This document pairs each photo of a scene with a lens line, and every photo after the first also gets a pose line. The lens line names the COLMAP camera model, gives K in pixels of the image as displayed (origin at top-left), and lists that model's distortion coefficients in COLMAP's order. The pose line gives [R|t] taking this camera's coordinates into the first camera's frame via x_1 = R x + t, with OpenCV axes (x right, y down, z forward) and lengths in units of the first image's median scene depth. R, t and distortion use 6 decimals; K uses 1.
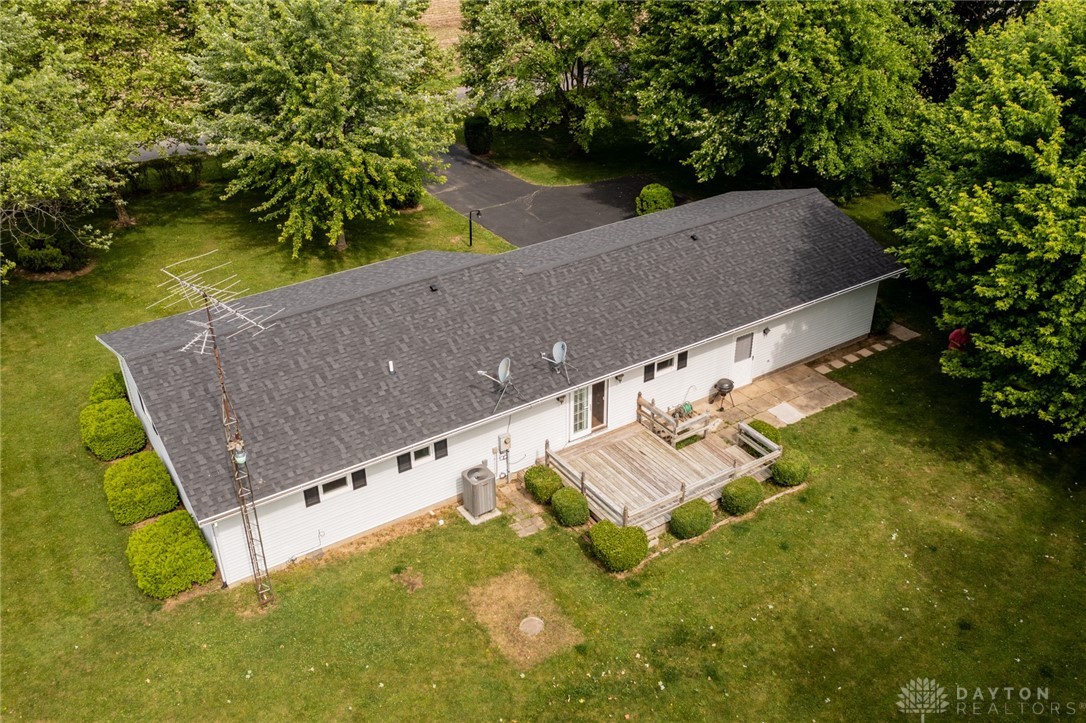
lens RADIAL K [[975.2, 0, 537.8], [0, 975.2, 393.0], [0, 0, 1]] dist [-0.000164, 0.004300]
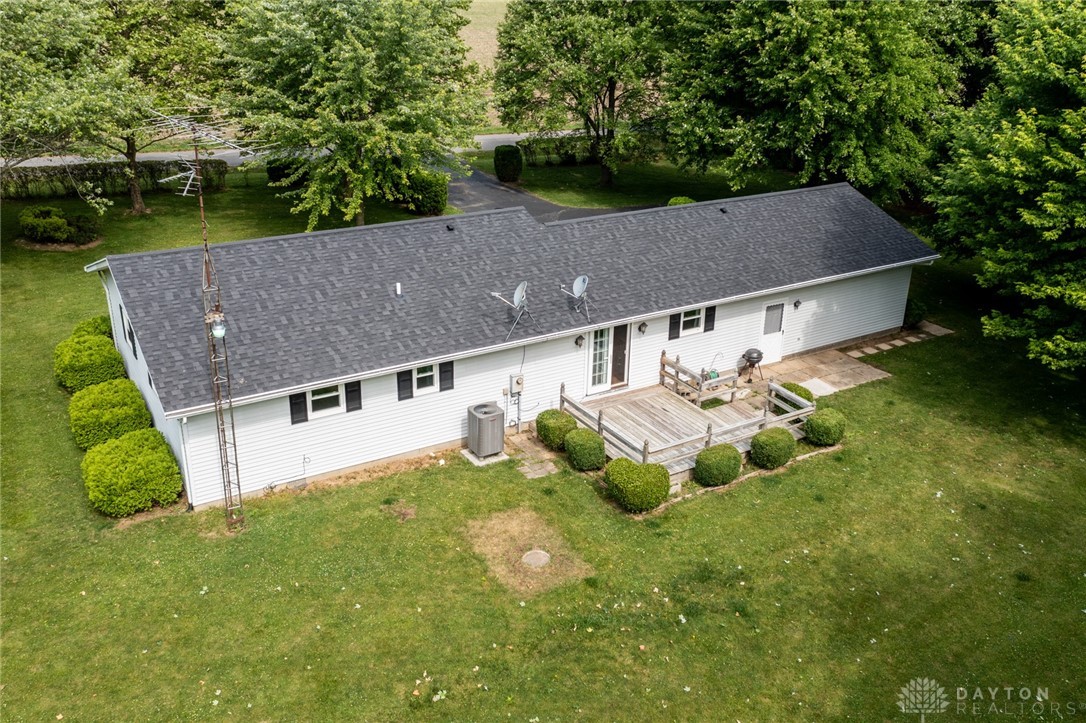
lens RADIAL K [[963.2, 0, 585.9], [0, 963.2, 349.3], [0, 0, 1]] dist [0.001412, 0.017012]
pose [[0.998699, 0.044861, 0.024252, 0.008144], [-0.040348, 0.985932, -0.162204, 0.172501], [-0.031188, 0.161015, 0.986459, 0.100160]]
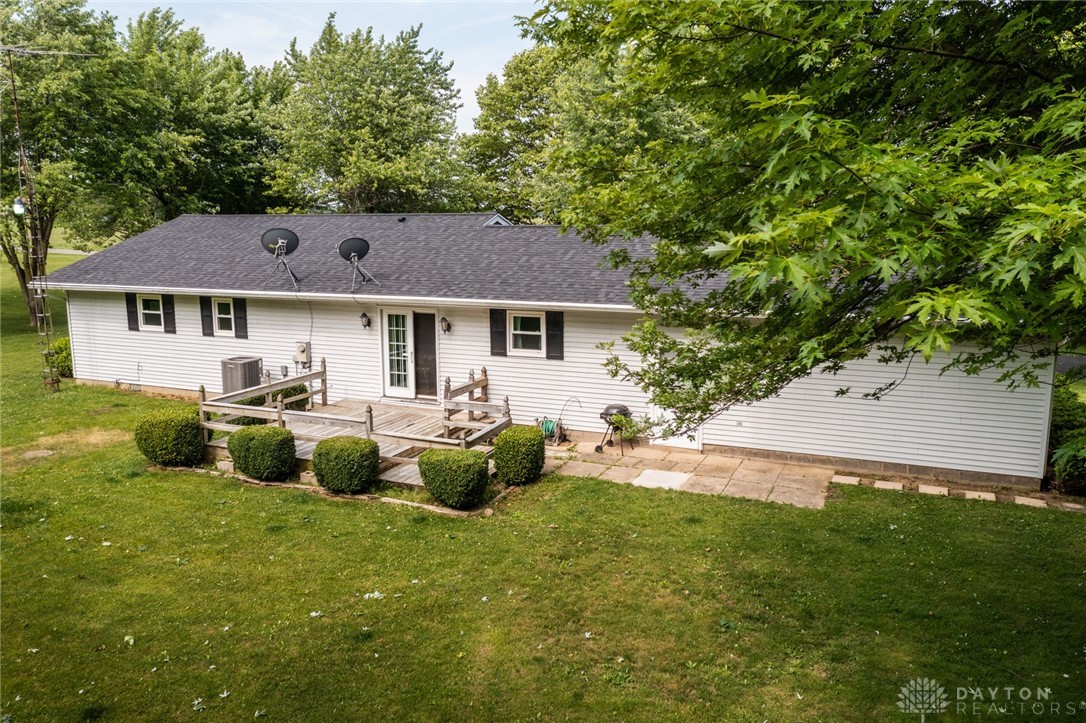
lens RADIAL K [[856.1, 0, 543.0], [0, 856.1, 361.5], [0, 0, 1]] dist [-0.006712, 0.009691]
pose [[0.543221, 0.150364, -0.826016, 0.729392], [-0.446773, 0.884742, -0.132762, 0.066536], [0.710848, 0.441161, 0.547789, 0.784537]]
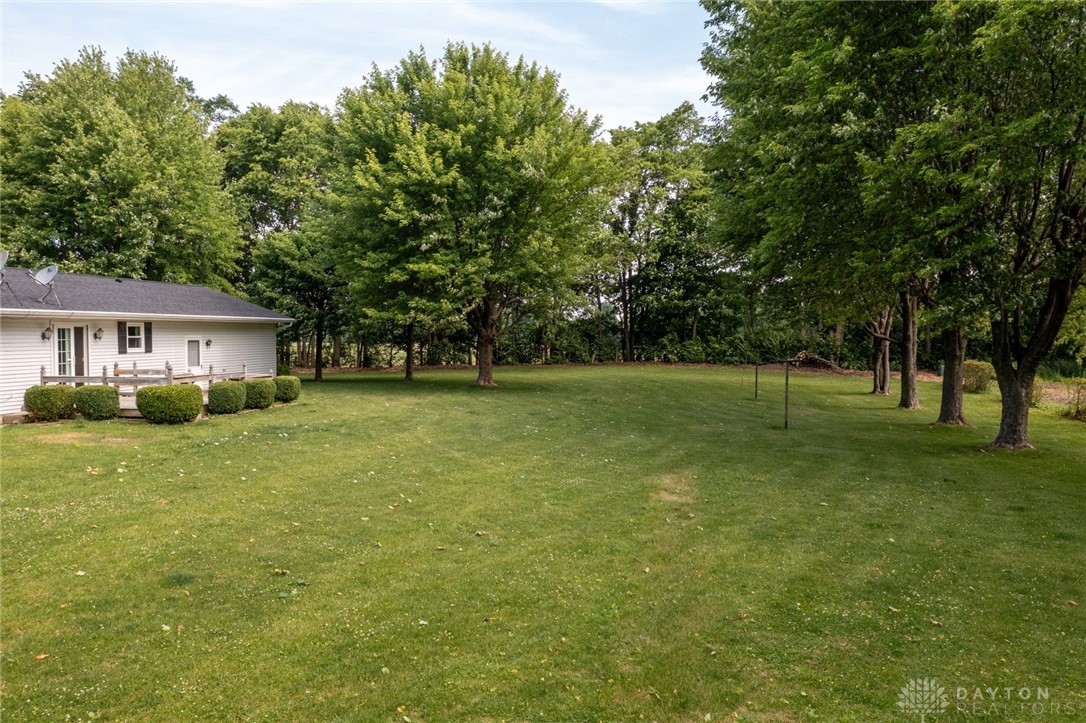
lens RADIAL K [[852.8, 0, 536.6], [0, 852.8, 358.5], [0, 0, 1]] dist [0.036404, 0.010728]
pose [[0.677188, -0.009636, 0.735747, -0.295708], [0.382785, 0.858571, -0.341074, 0.535478], [-0.628404, 0.512604, 0.585103, 0.223197]]
